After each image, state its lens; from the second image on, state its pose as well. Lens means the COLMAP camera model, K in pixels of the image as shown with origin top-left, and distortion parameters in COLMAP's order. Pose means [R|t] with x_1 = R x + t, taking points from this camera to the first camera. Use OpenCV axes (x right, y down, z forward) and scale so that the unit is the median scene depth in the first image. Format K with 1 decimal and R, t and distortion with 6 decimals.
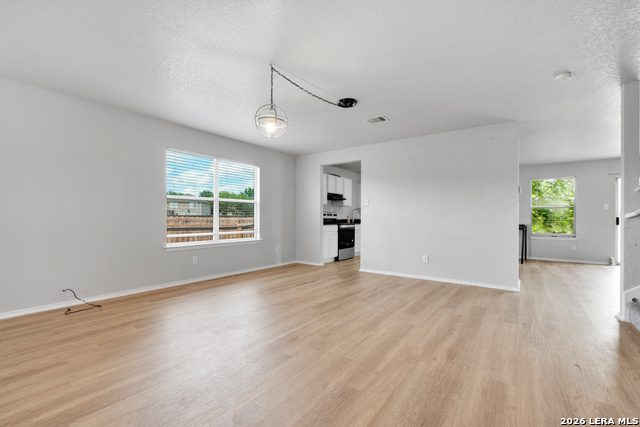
lens RADIAL K [[284.8, 0, 319.3], [0, 284.8, 215.3], [0, 0, 1]] dist [-0.002178, 0.000491]
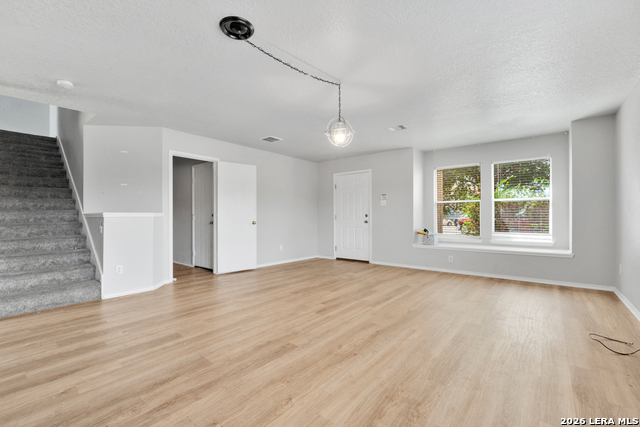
lens RADIAL K [[284.8, 0, 320.9], [0, 284.8, 214.1], [0, 0, 1]] dist [-0.002178, 0.000491]
pose [[-0.998421, -0.000001, 0.056165, -0.132911], [-0.000506, 0.999959, -0.008991, 0.008413], [-0.056163, -0.009005, -0.998381, 1.828396]]
